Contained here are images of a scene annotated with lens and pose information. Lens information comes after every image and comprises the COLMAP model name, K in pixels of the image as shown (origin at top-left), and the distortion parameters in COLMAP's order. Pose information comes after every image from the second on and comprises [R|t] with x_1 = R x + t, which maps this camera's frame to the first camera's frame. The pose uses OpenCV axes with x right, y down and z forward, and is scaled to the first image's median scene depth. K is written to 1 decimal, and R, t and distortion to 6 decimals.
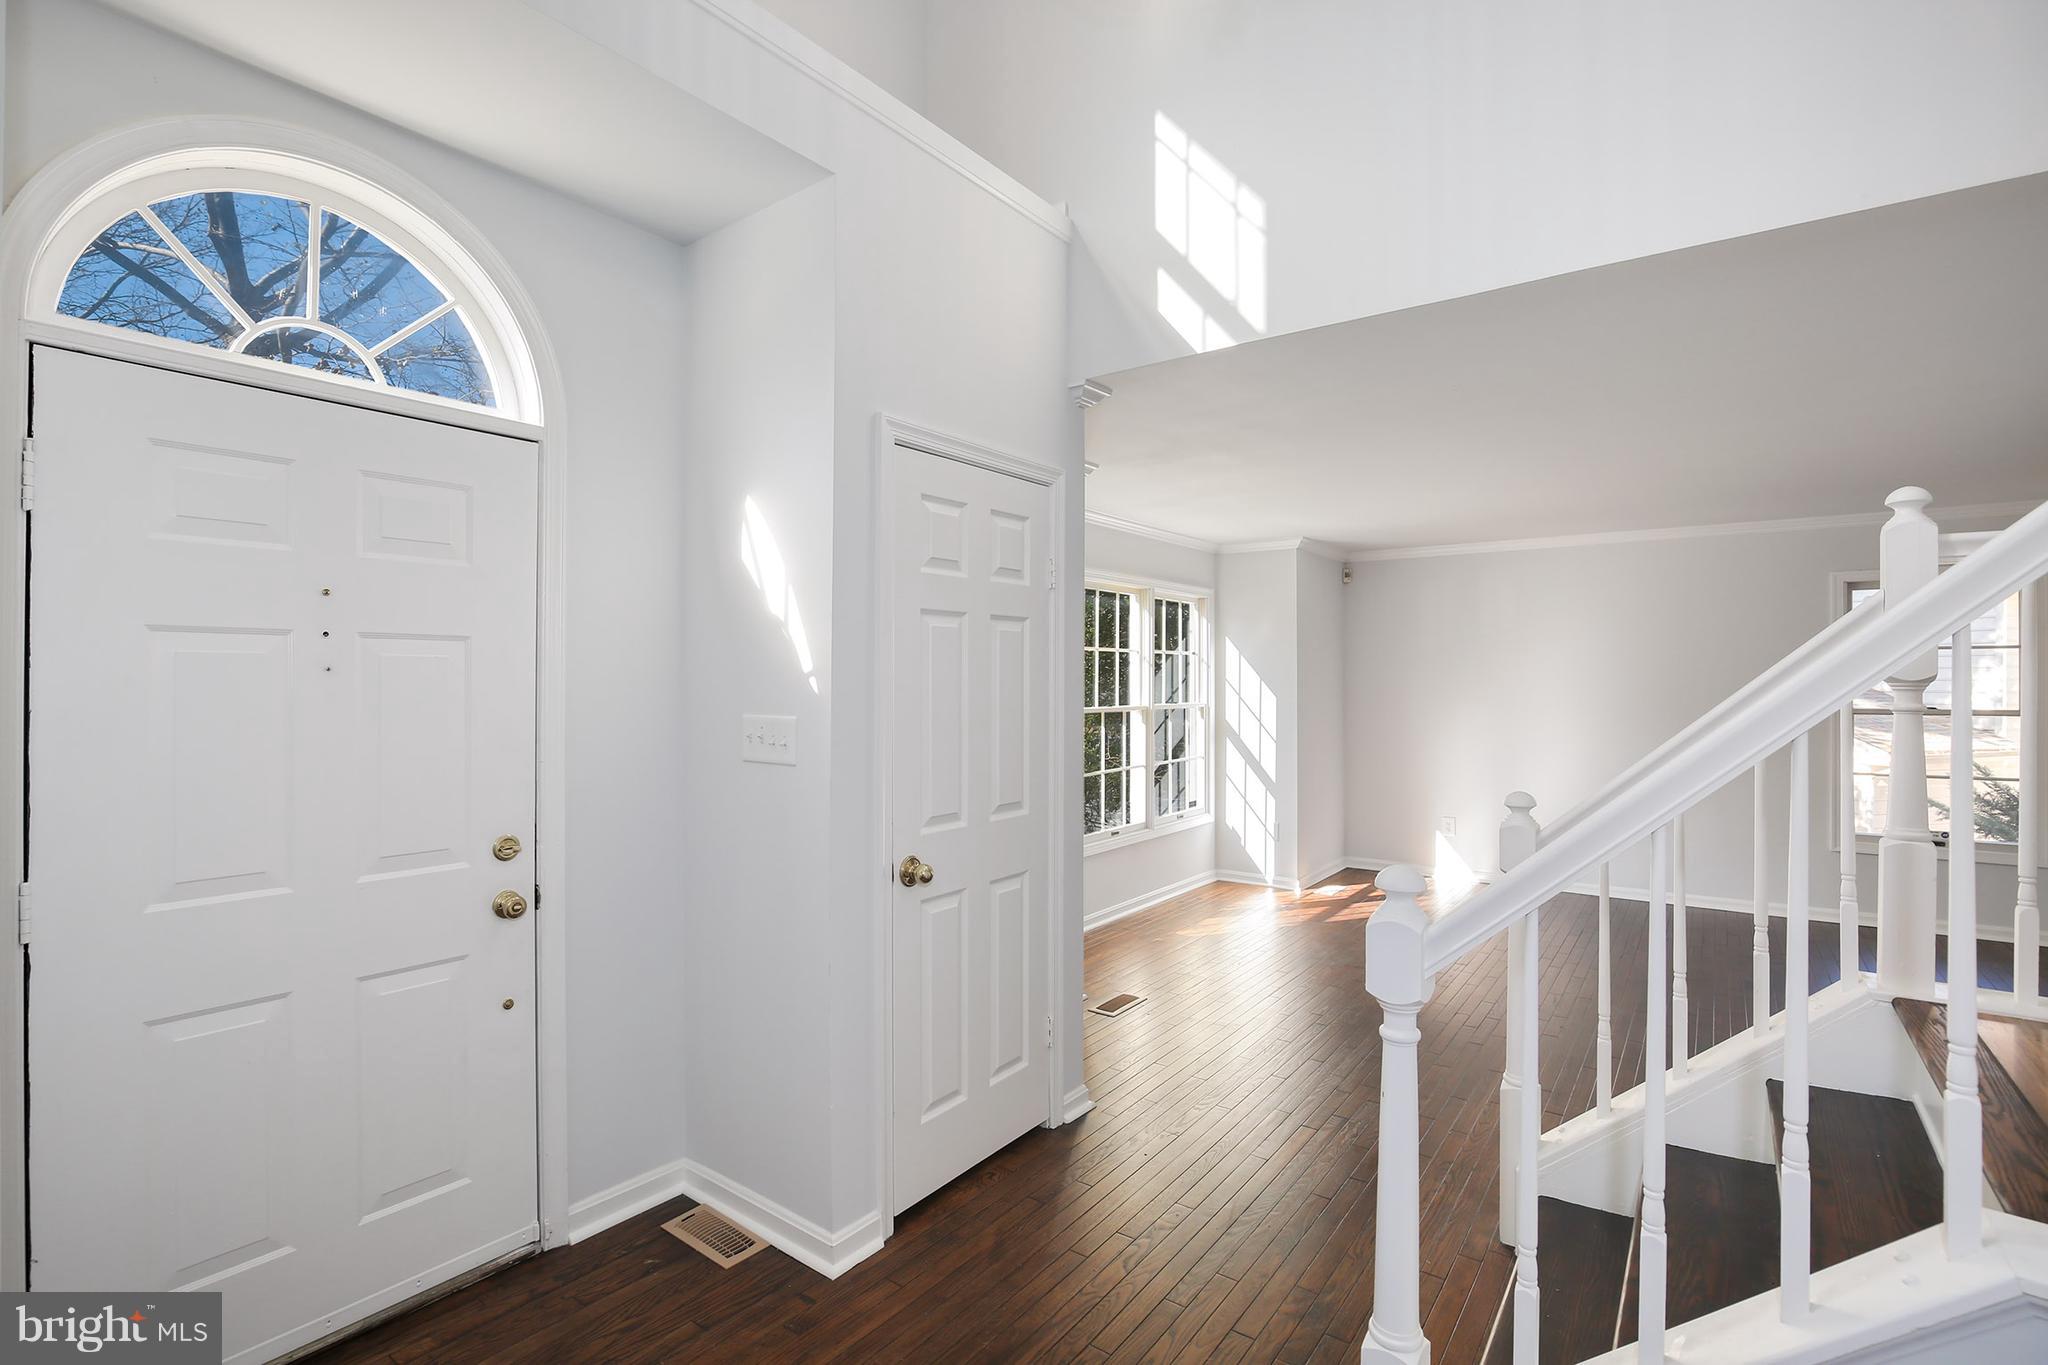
lens RADIAL K [[943.3, 0, 1020.7], [0, 943.3, 680.3], [0, 0, 1]] dist [-0.029945, 0.008330]
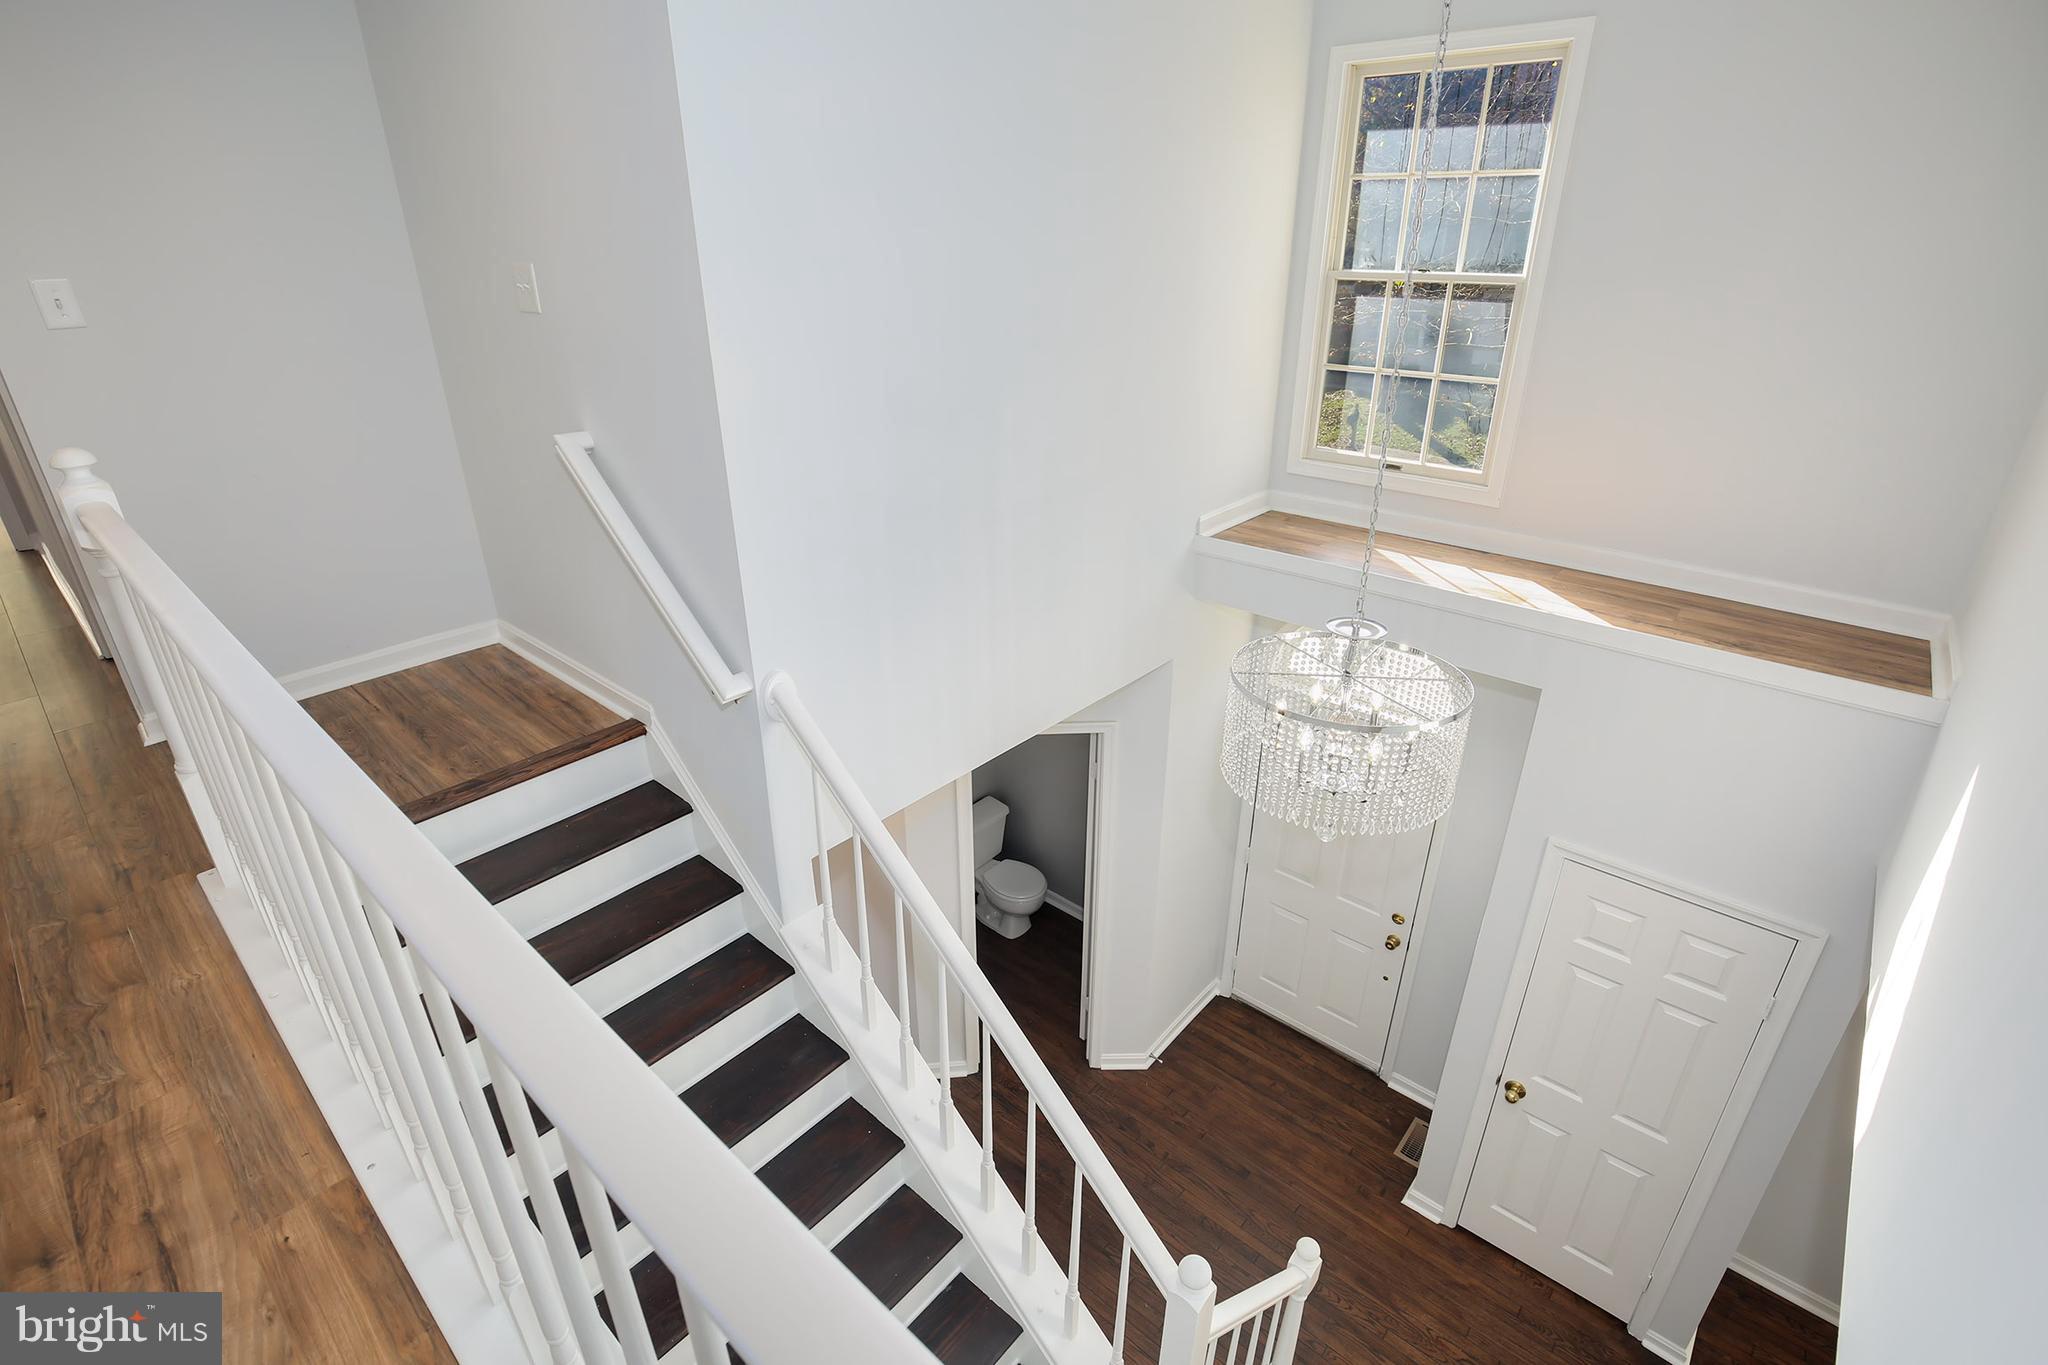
lens RADIAL K [[943.3, 0, 1021.0], [0, 943.3, 683.6], [0, 0, 1]] dist [-0.029945, 0.008330]
pose [[-0.067193, 0.417134, -0.906358, 1.146232], [0.002972, 0.908490, 0.417895, -1.142953], [0.997736, 0.025386, -0.062284, 0.287556]]
